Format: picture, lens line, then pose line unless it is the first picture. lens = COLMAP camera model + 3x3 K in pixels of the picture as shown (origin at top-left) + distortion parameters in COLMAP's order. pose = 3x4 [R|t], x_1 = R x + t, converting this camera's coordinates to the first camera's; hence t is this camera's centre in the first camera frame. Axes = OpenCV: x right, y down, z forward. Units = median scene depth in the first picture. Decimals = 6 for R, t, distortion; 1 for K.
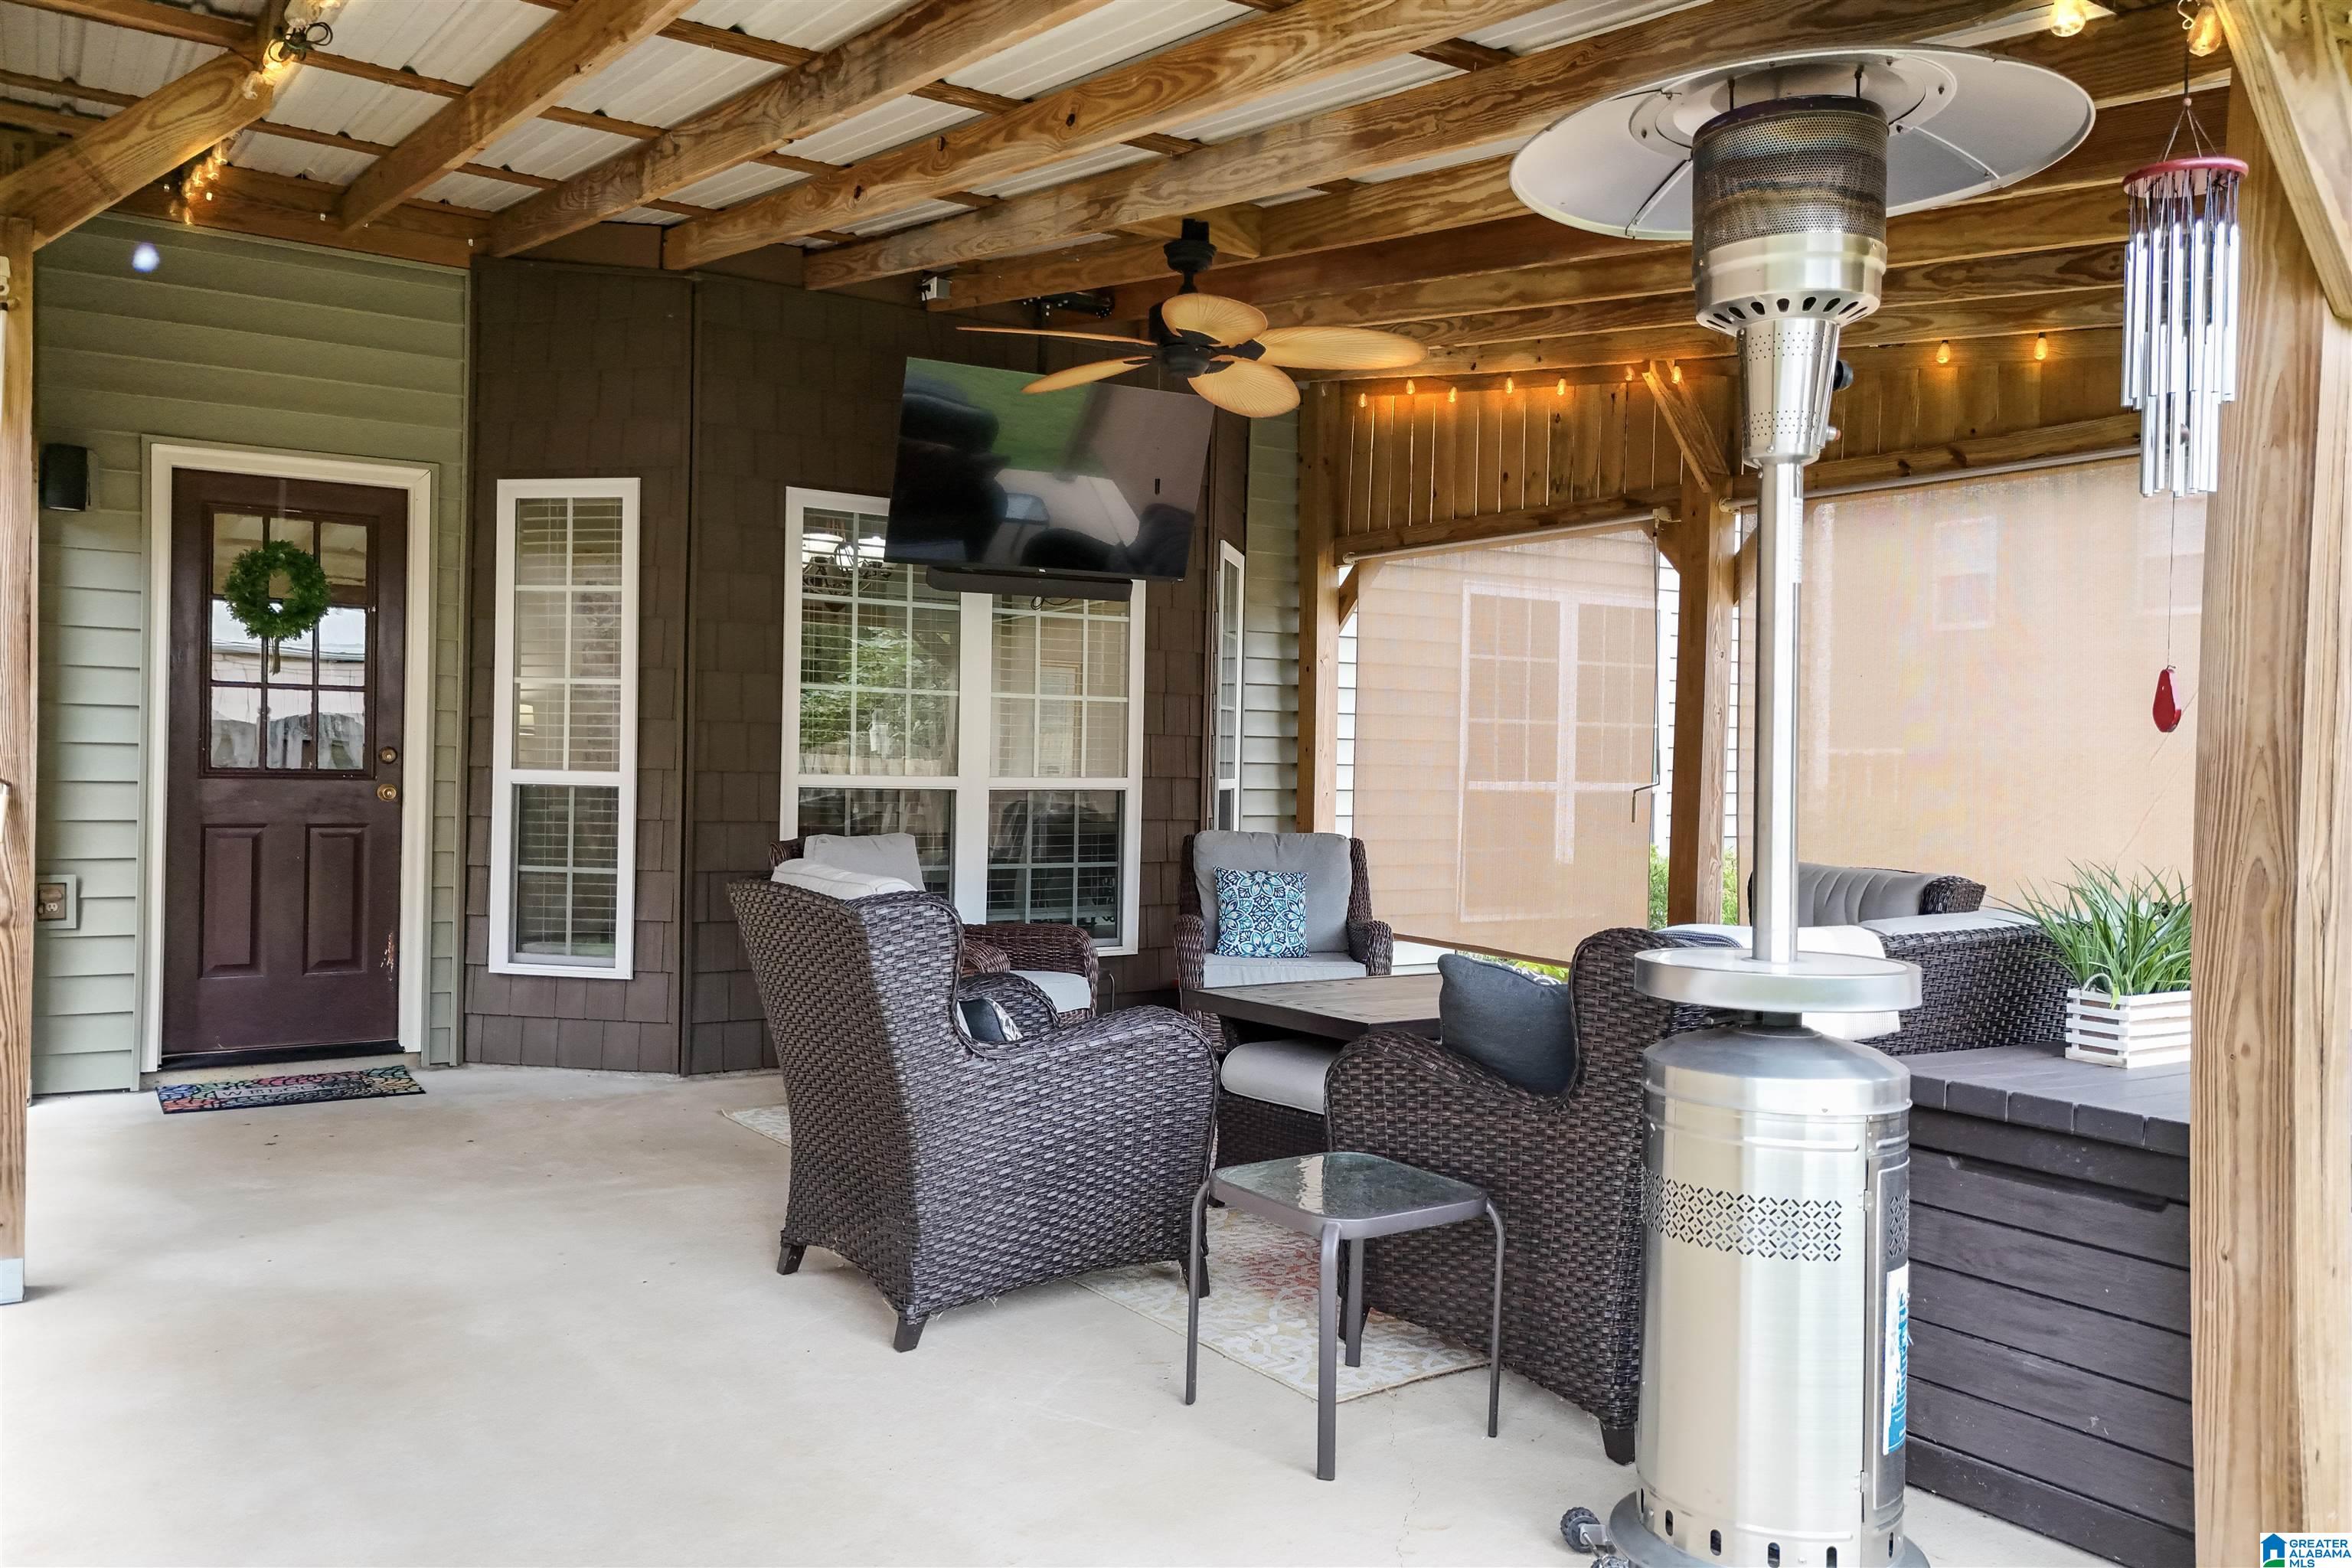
lens RADIAL K [[1584.0, 0, 1176.0], [0, 1584.0, 784.0], [0, 0, 1]] dist [0.029598, 0.001299]
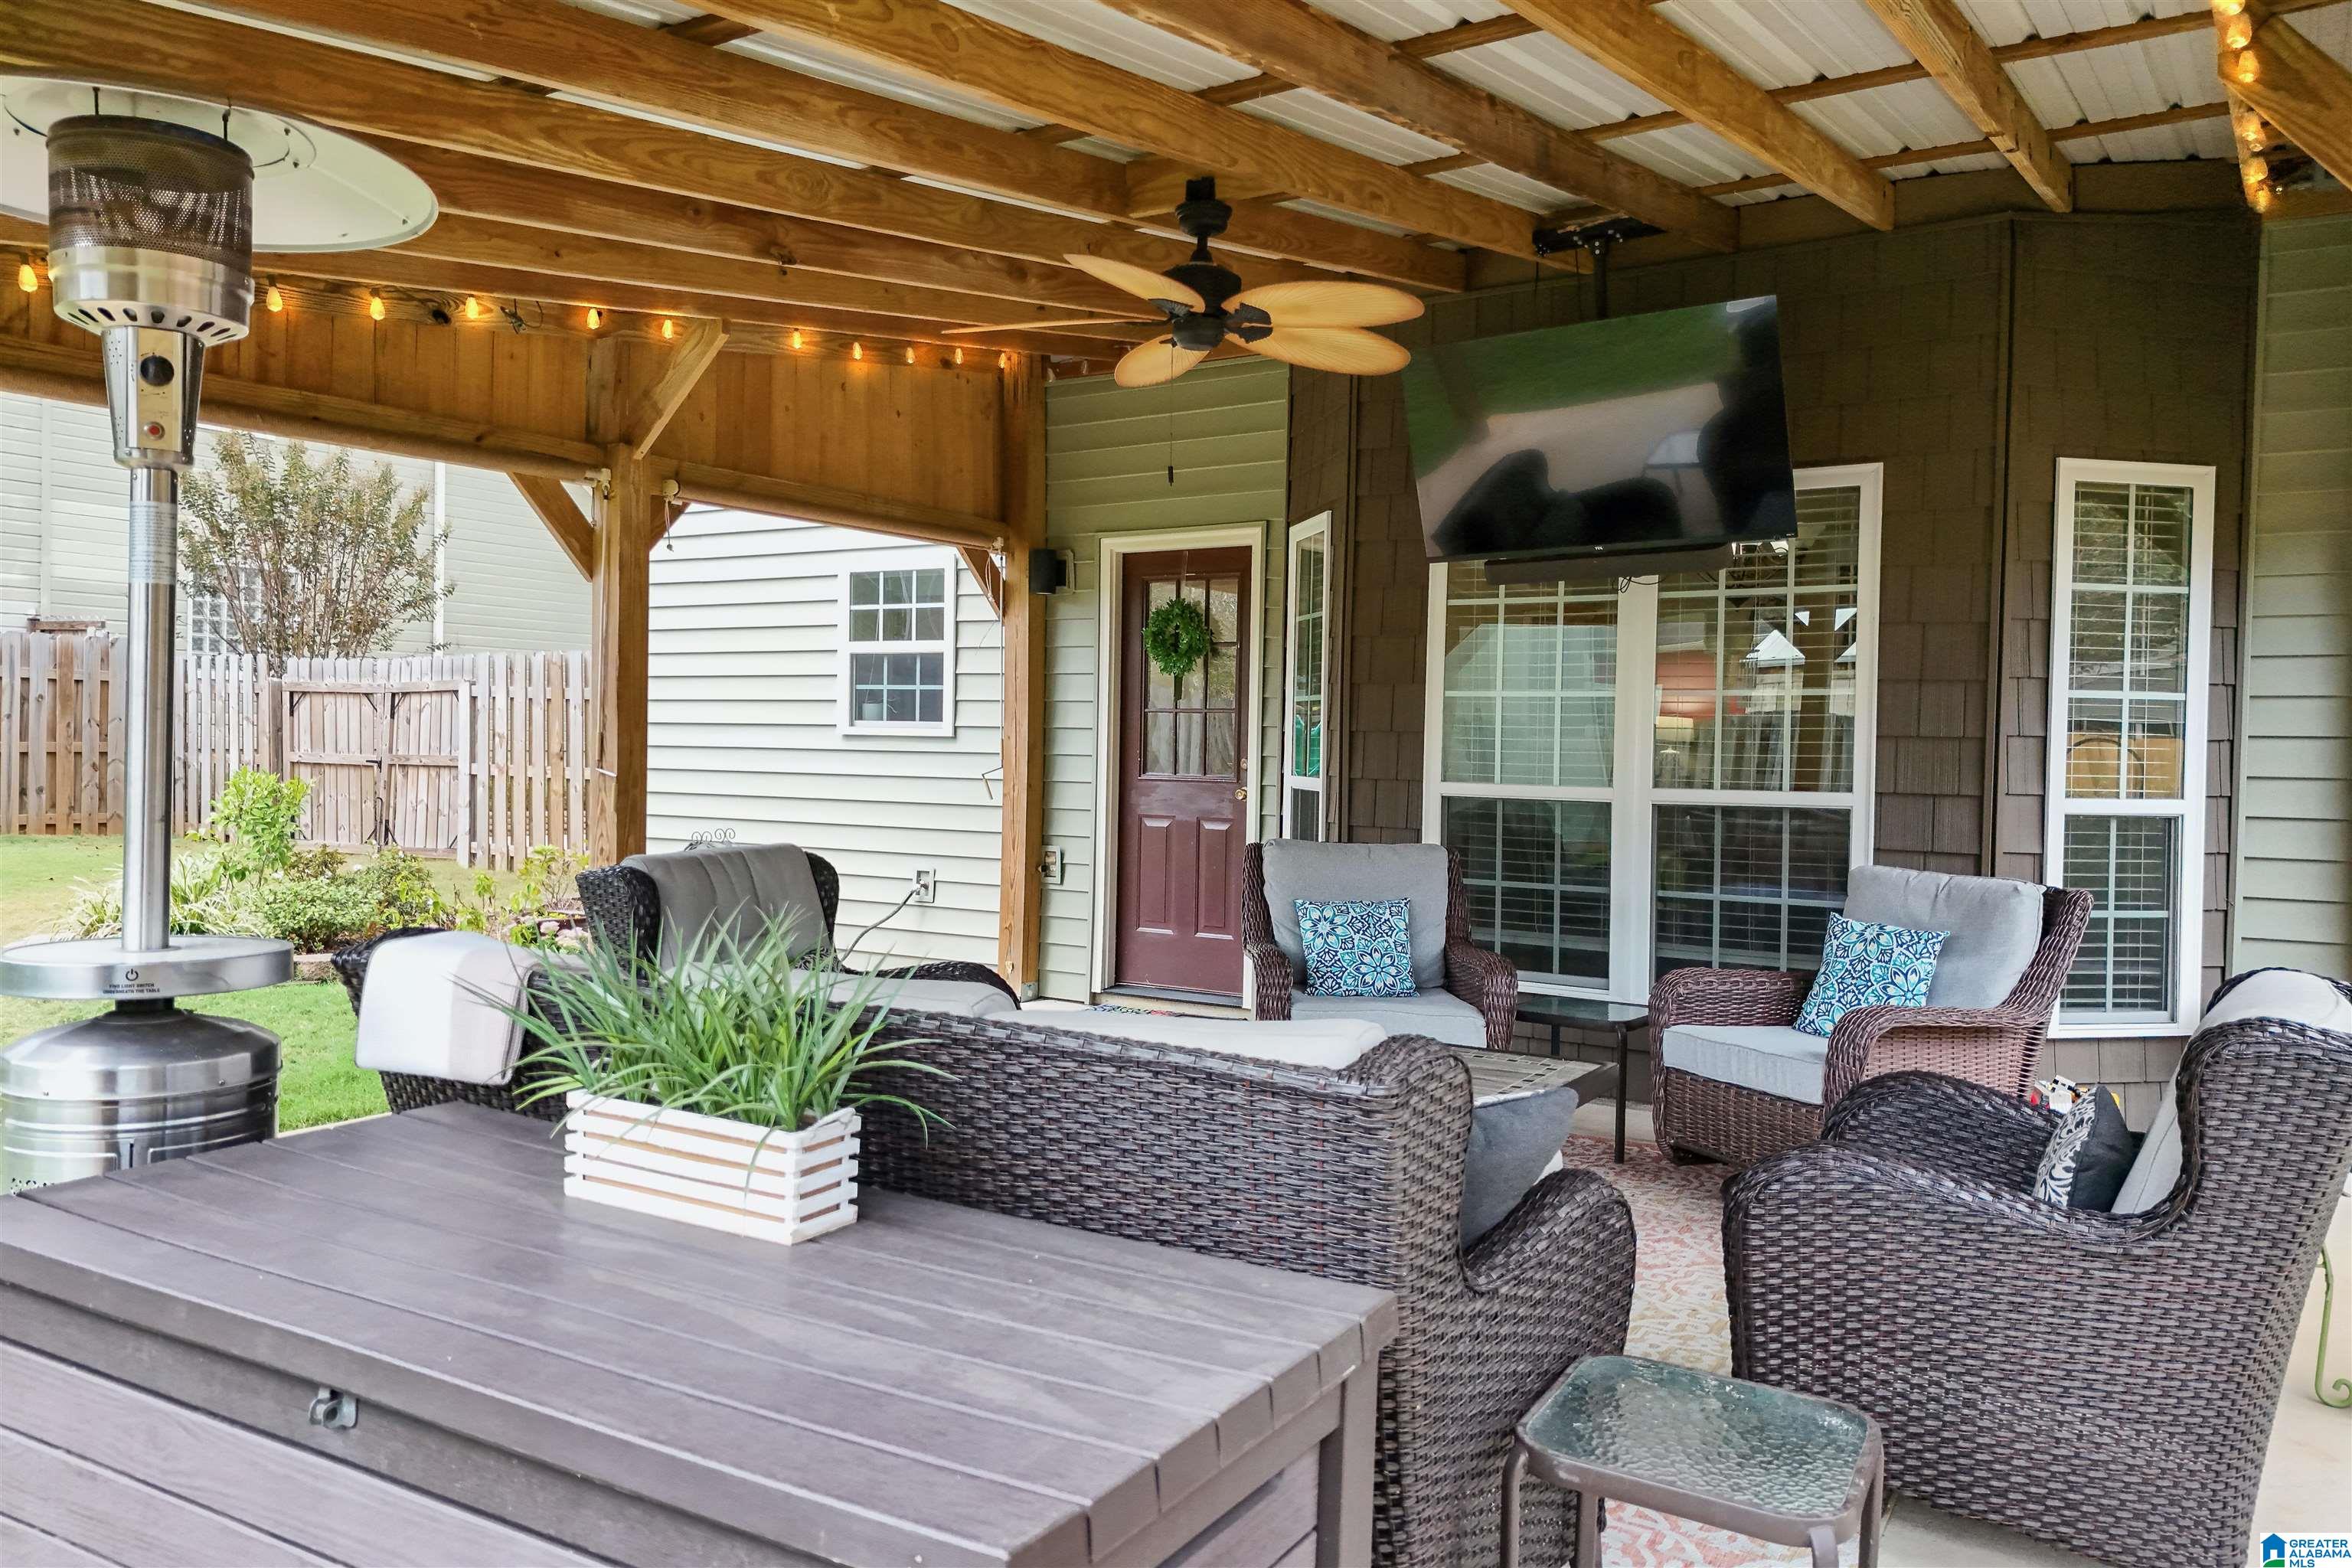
lens RADIAL K [[1693.2, 0, 1176.0], [0, 1693.2, 784.0], [0, 0, 1]] dist [0.002747, -0.009937]
pose [[0.426798, 0.008776, -0.904305, 0.657494], [-0.027676, 0.999611, -0.003361, 0.002570], [0.903924, 0.026462, 0.426875, 0.408174]]
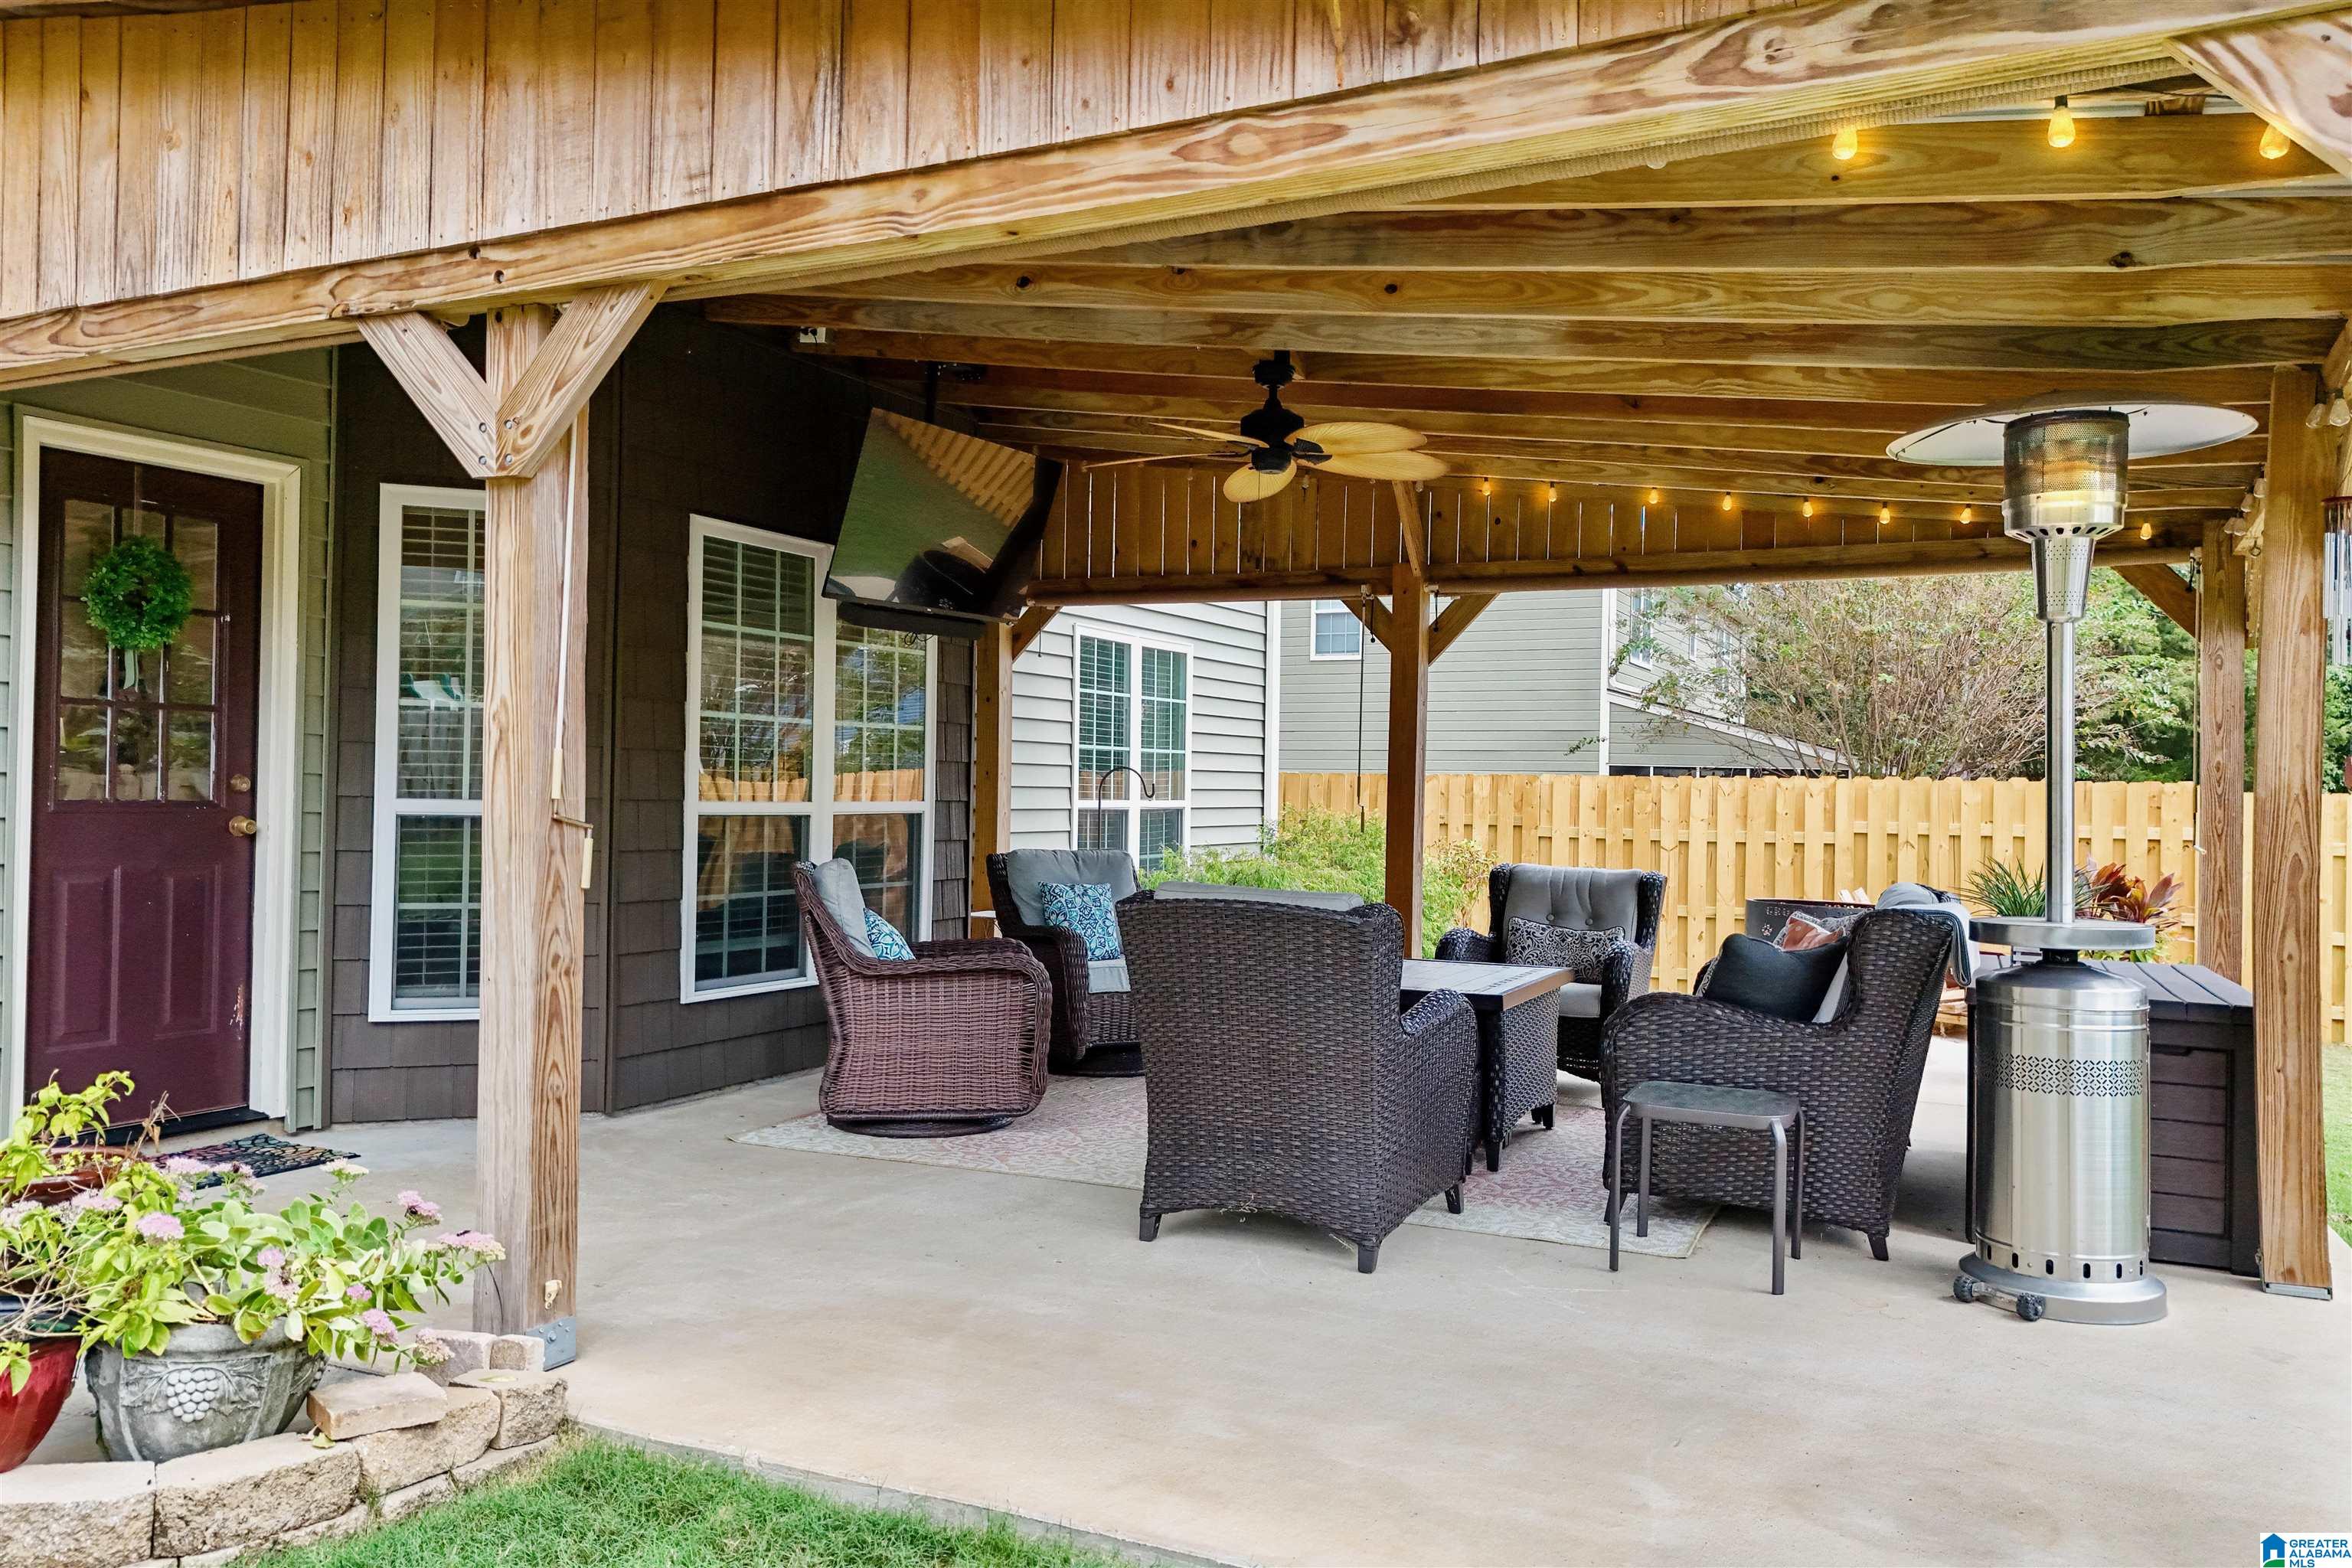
lens RADIAL K [[1535.3, 0, 1178.3], [0, 1535.3, 781.9], [0, 0, 1]] dist [0.025113, -0.002166]
pose [[0.888122, -0.000975, 0.459606, -0.433428], [0.005166, 0.999956, -0.007861, -0.009850], [-0.459578, 0.009356, 0.888088, -0.001723]]
